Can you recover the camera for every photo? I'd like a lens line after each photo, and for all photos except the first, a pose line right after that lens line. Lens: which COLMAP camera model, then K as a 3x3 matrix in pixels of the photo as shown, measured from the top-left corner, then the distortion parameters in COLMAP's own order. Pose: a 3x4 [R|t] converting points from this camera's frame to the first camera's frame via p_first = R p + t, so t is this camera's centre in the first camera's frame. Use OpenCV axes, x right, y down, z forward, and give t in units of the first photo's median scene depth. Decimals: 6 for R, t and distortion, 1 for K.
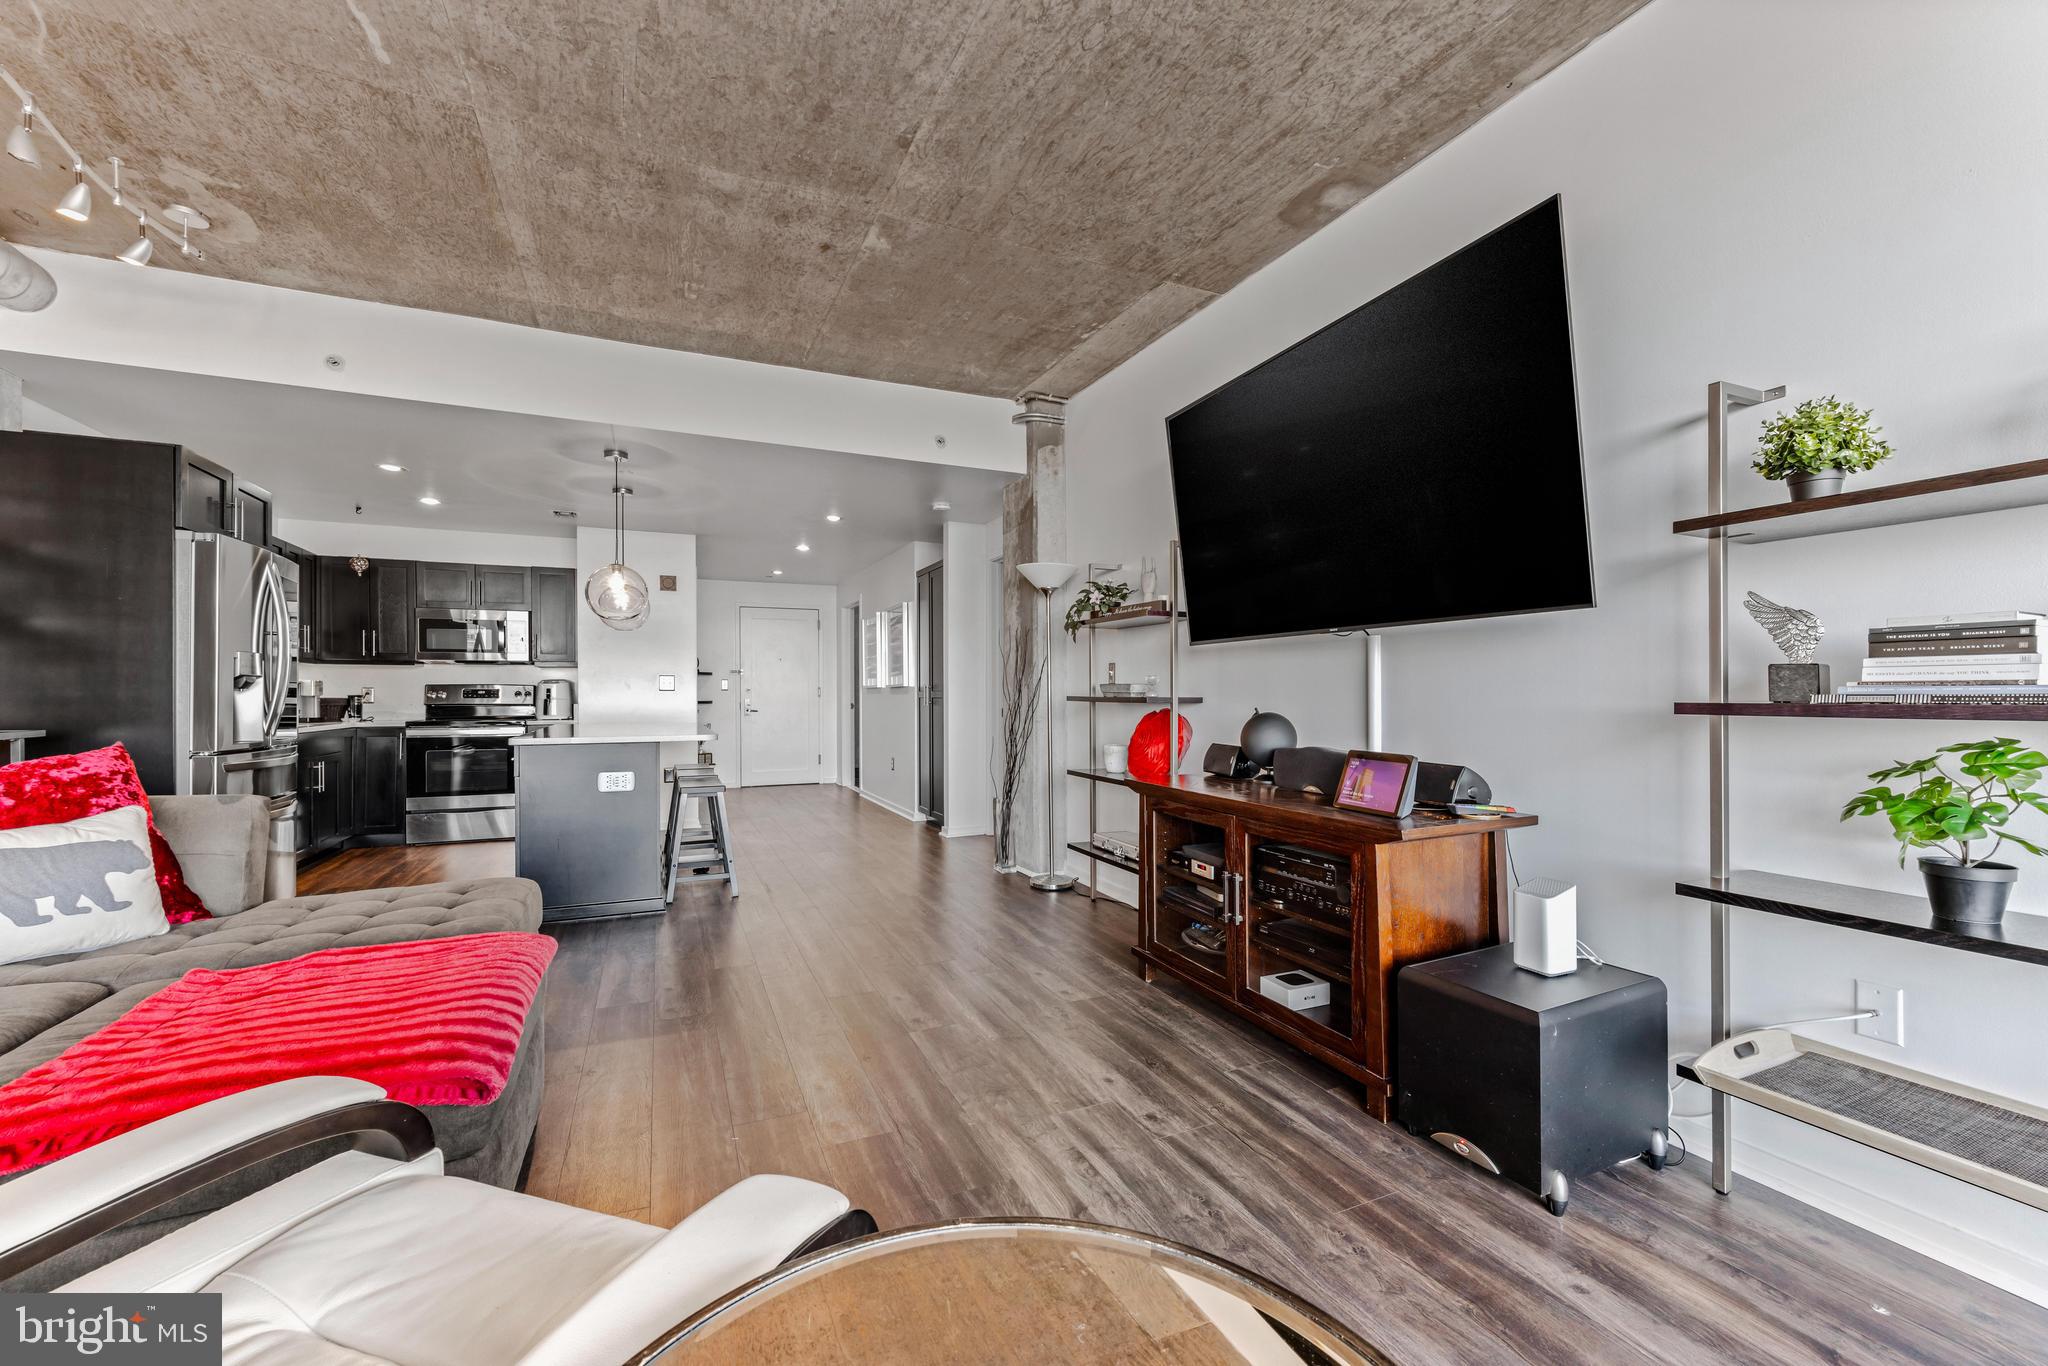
lens RADIAL K [[822.4, 0, 1027.9], [0, 822.4, 696.7], [0, 0, 1]] dist [-0.002239, -0.000066]
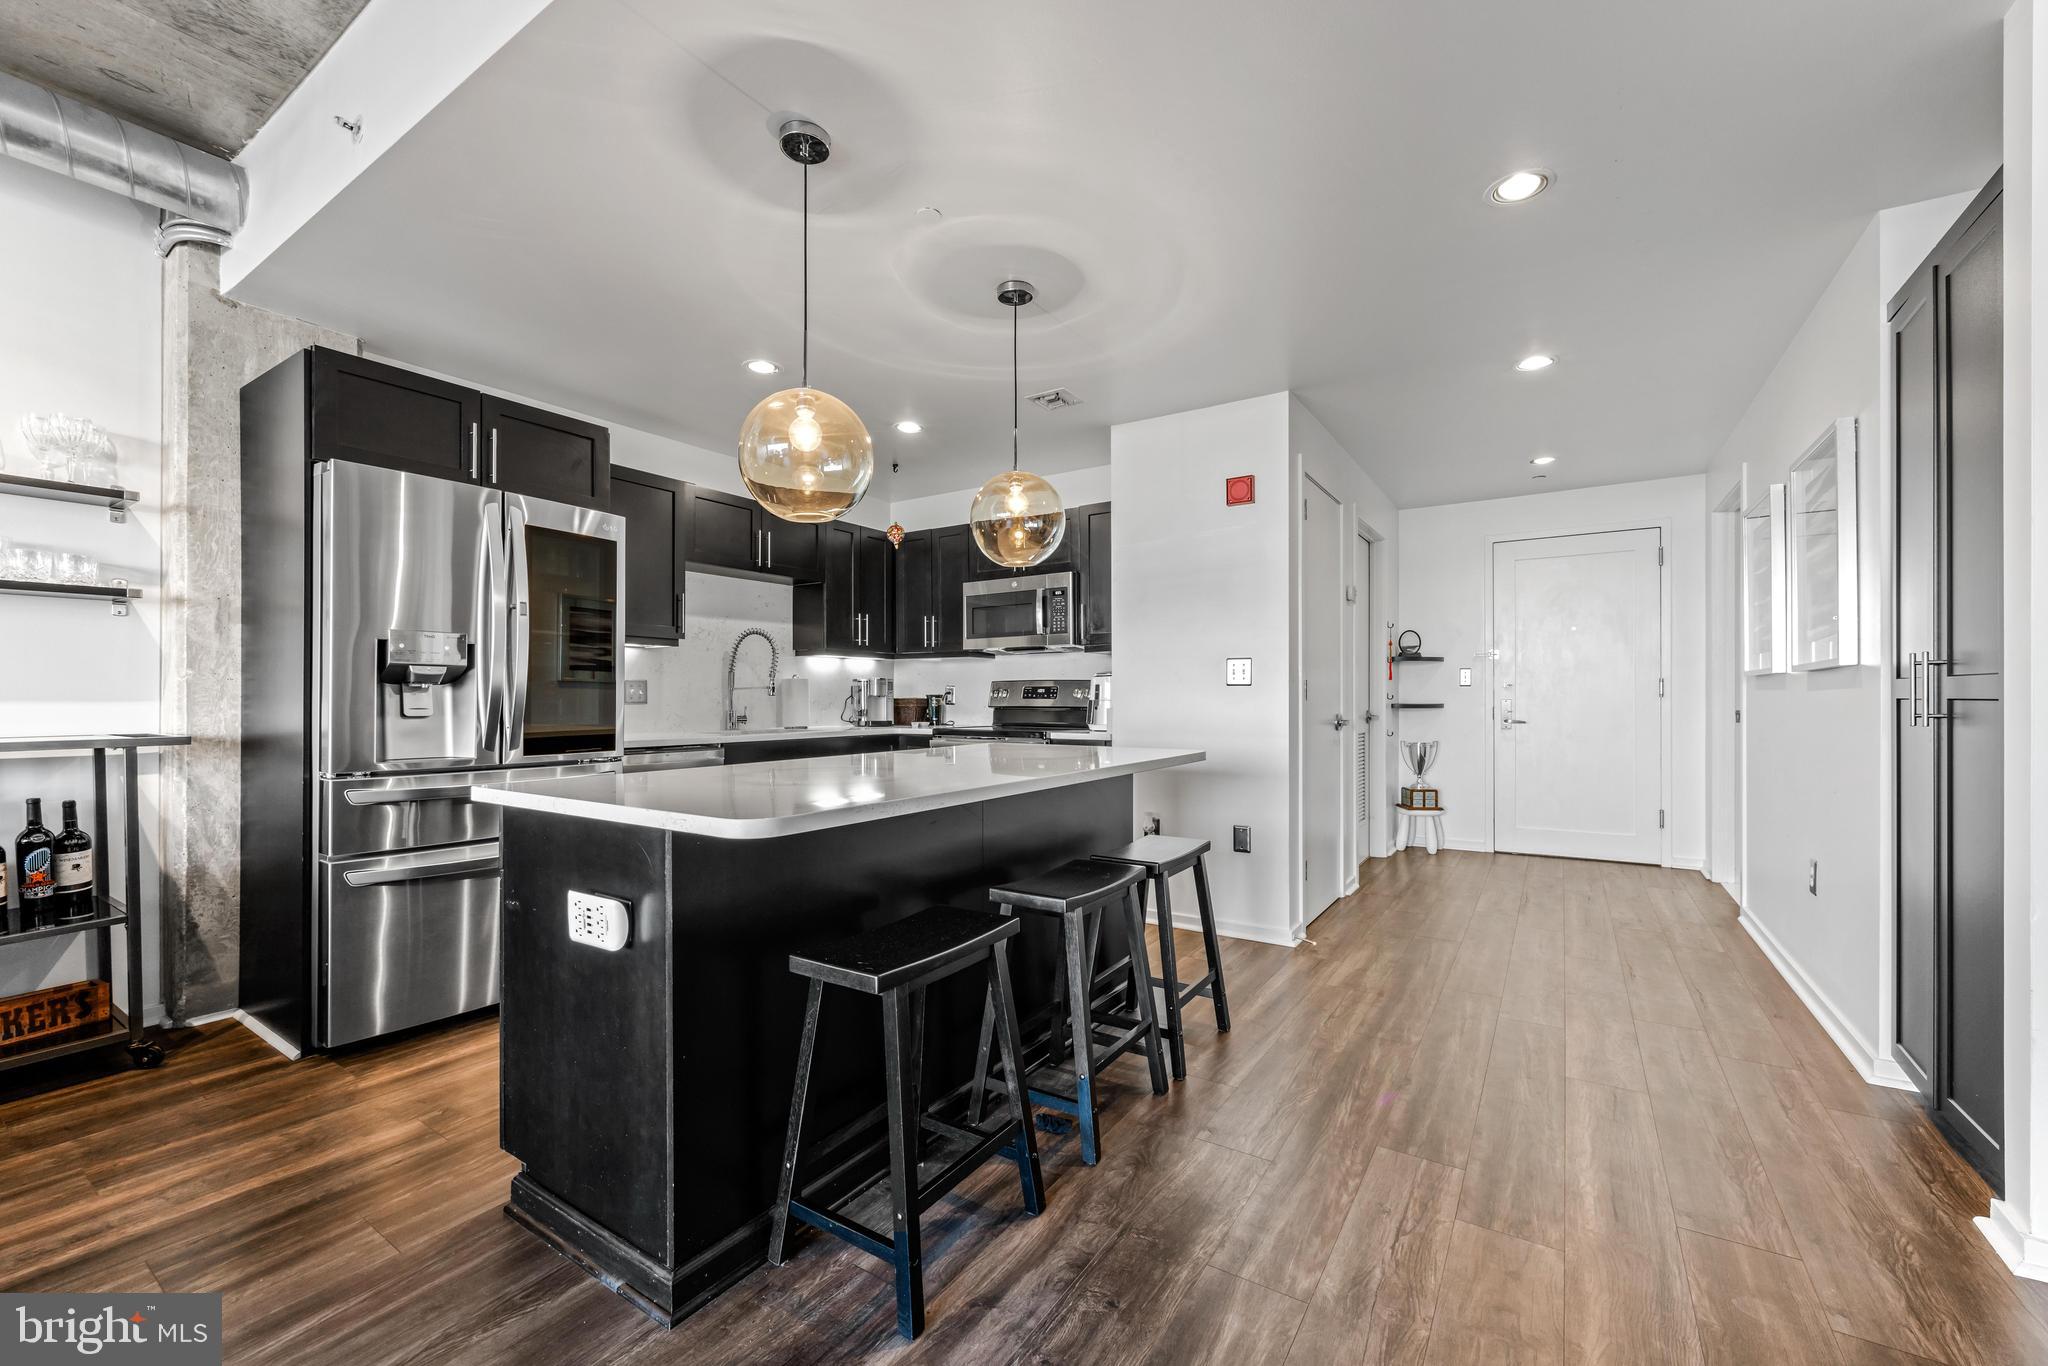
lens RADIAL K [[822.4, 0, 1030.7], [0, 822.4, 702.2], [0, 0, 1]] dist [-0.002239, -0.000066]
pose [[0.537099, 0.004055, -0.843509, -0.092089], [-0.000023, 0.999989, 0.004793, 0.002885], [0.843519, -0.002555, 0.537093, 1.142786]]
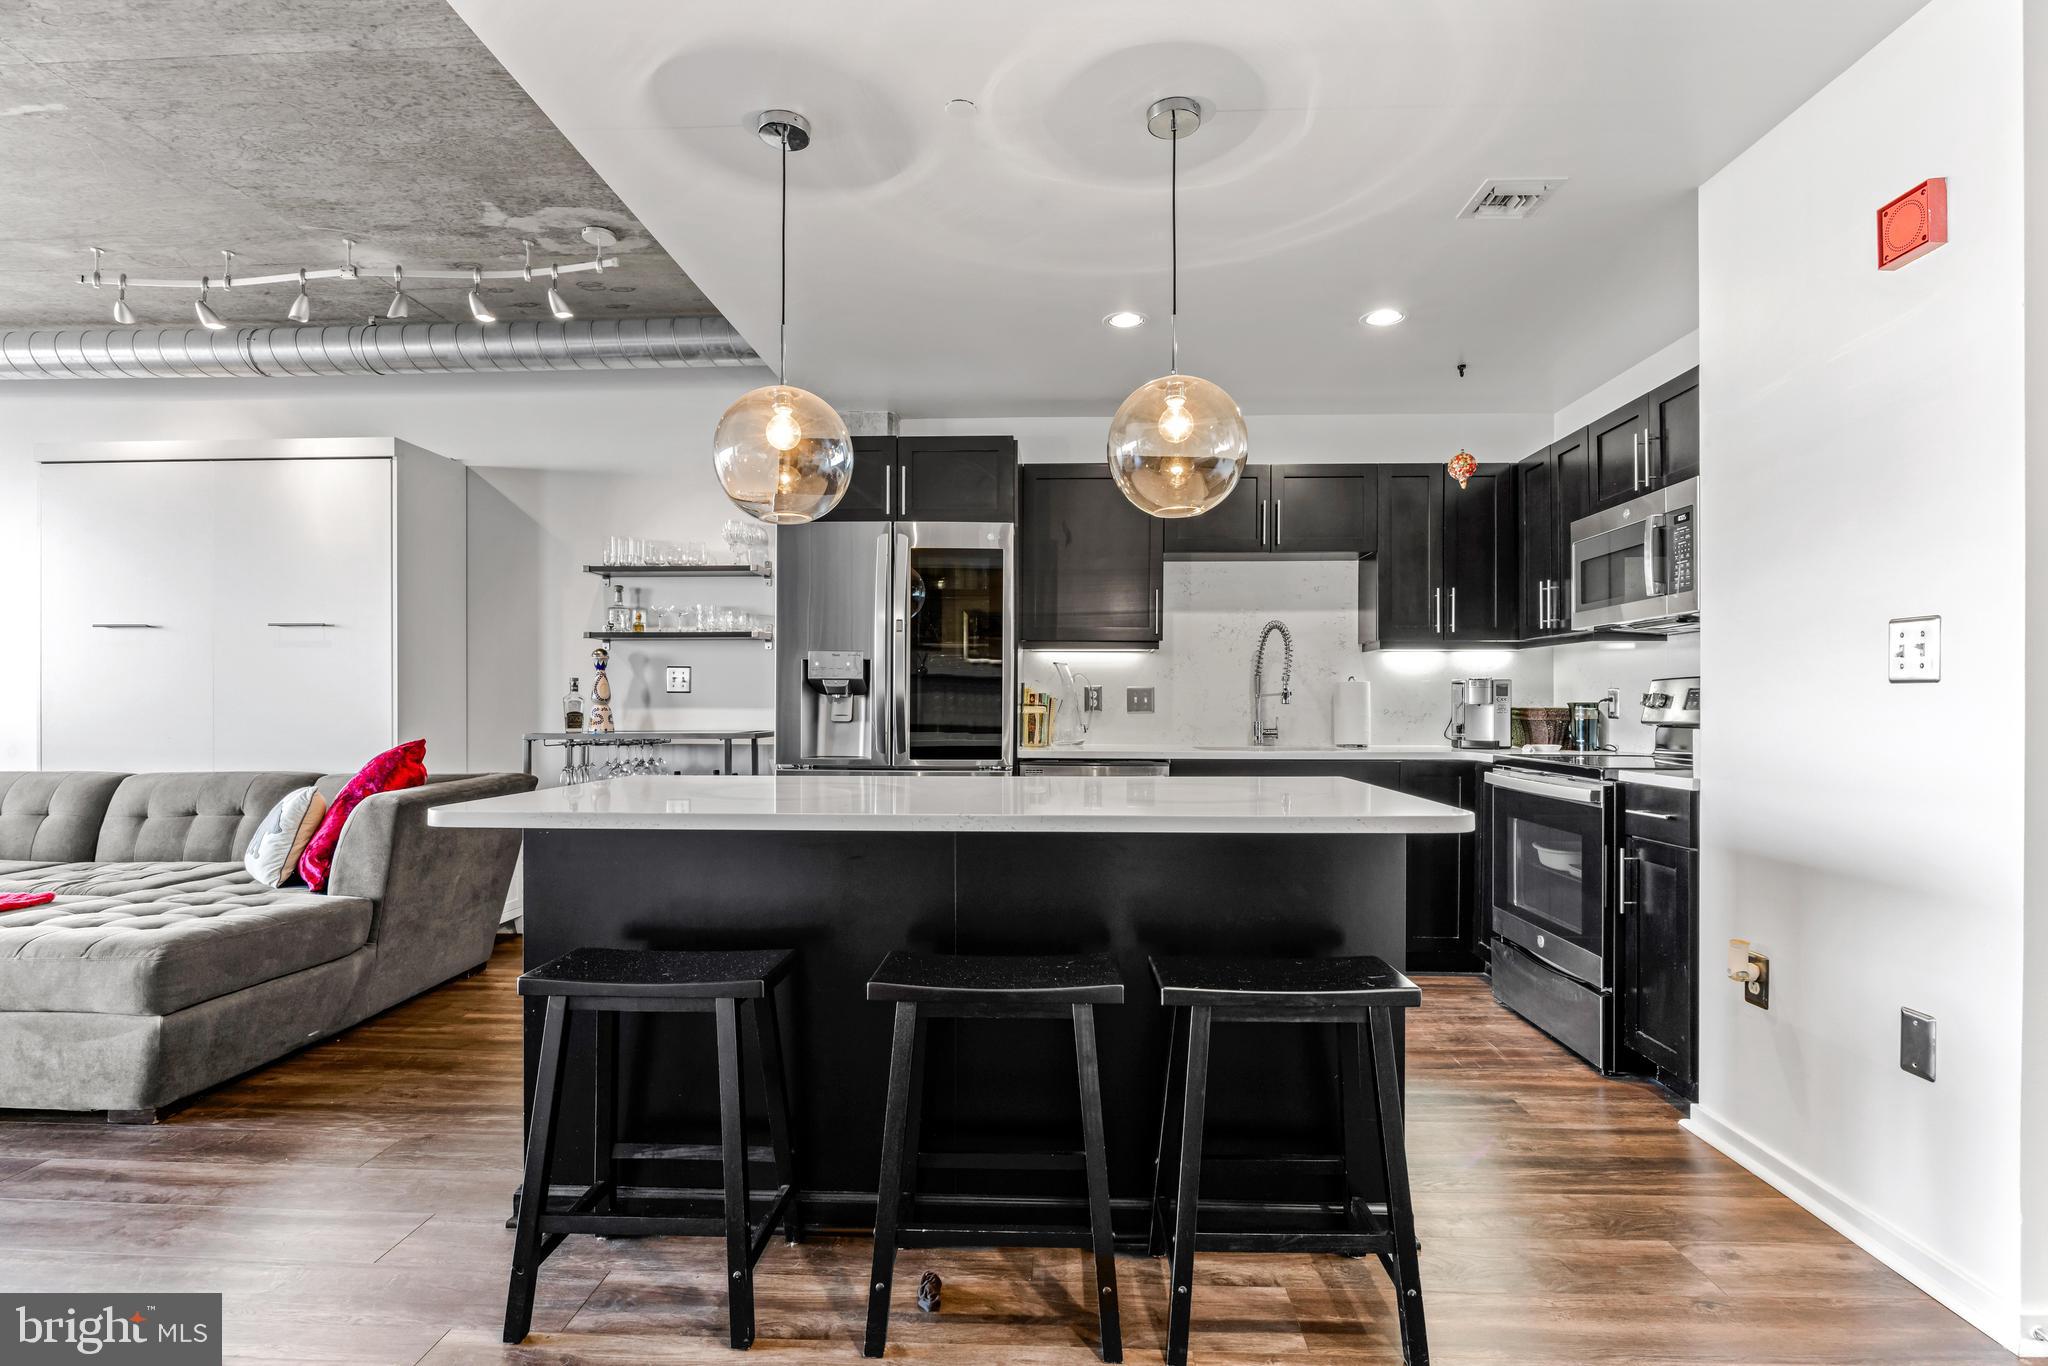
lens RADIAL K [[999.0, 0, 1027.1], [0, 999.0, 707.9], [0, 0, 1]] dist [-0.010230, -0.000043]
pose [[-0.451579, 0.002629, -0.892227, -0.138321], [-0.001755, 0.999991, 0.003835, -0.000673], [0.892229, 0.003298, -0.451570, 1.764876]]
